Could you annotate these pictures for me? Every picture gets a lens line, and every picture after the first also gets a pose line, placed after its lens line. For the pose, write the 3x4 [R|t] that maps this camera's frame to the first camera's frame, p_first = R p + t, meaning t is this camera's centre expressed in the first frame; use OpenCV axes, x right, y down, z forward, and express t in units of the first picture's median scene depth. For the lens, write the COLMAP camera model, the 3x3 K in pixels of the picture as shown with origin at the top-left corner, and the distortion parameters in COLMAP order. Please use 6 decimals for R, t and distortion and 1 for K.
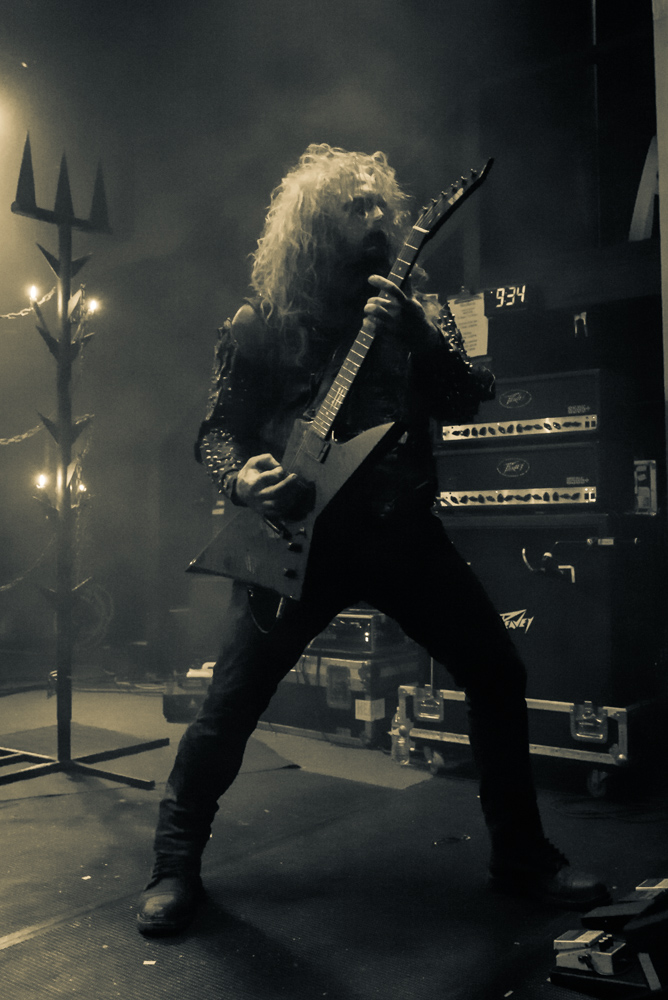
lens RADIAL K [[990.7, 0, 395.0], [0, 990.7, 463.4], [0, 0, 1]] dist [0.007359, -0.012542]
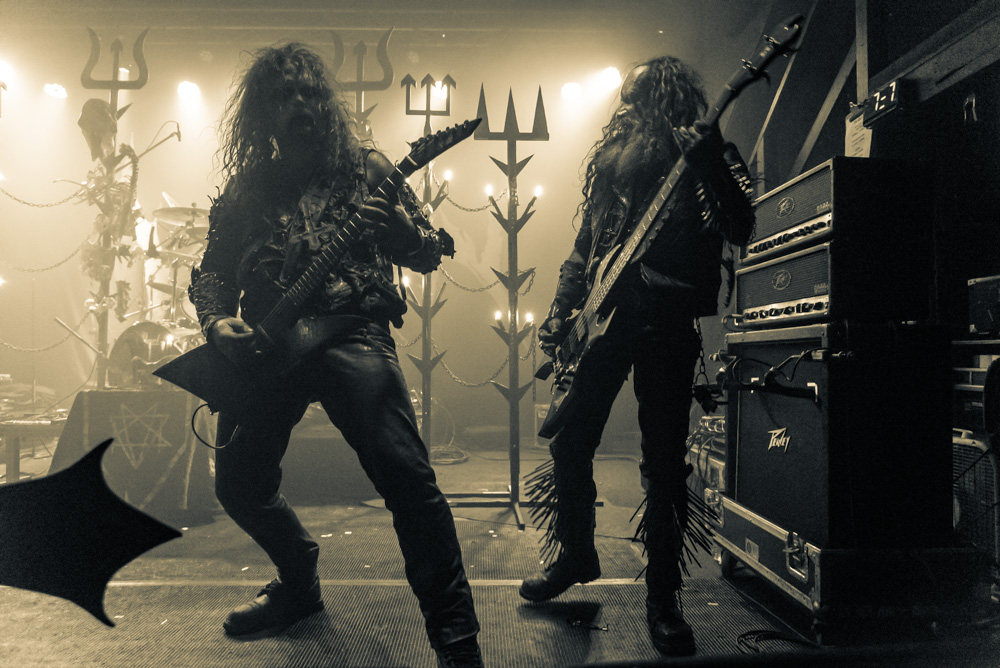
lens RADIAL K [[672.8, 0, 500.0], [0, 672.8, 334.0], [0, 0, 1]] dist [-0.007248, -0.003650]
pose [[0.623002, -0.016272, -0.782051, 0.465357], [0.035224, 0.999353, 0.007267, 0.042936], [0.781427, -0.032075, 0.623172, 0.385876]]
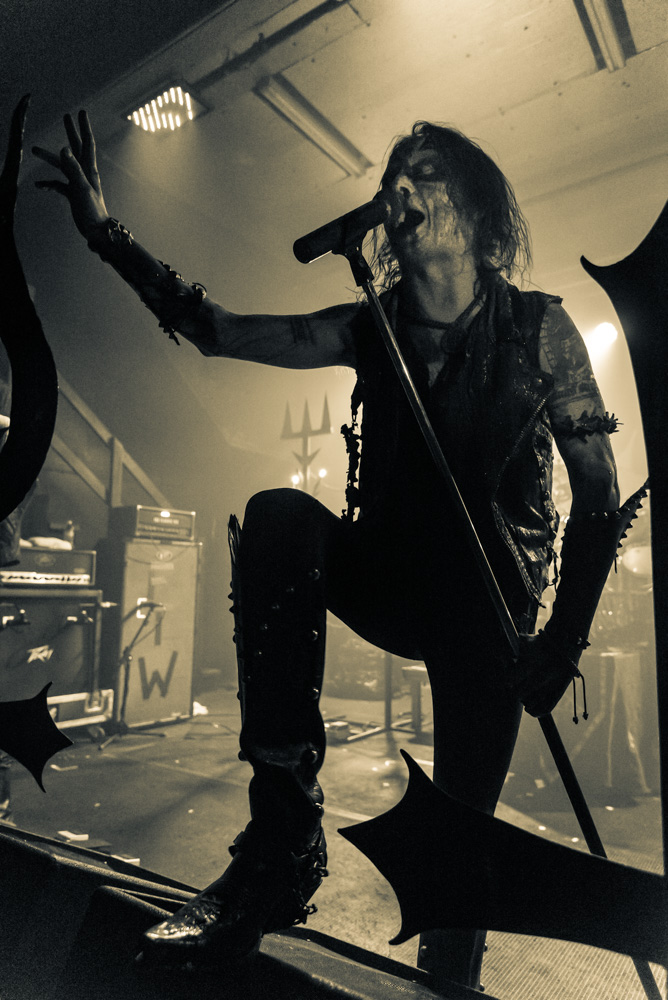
lens RADIAL K [[672.8, 0, 334.0], [0, 672.8, 500.0], [0, 0, 1]] dist [-0.007248, -0.003650]
pose [[-0.028239, 0.151242, 0.988093, -1.046502], [-0.069328, 0.985811, -0.152874, 0.043760], [-0.997194, -0.072820, -0.017353, 0.550824]]
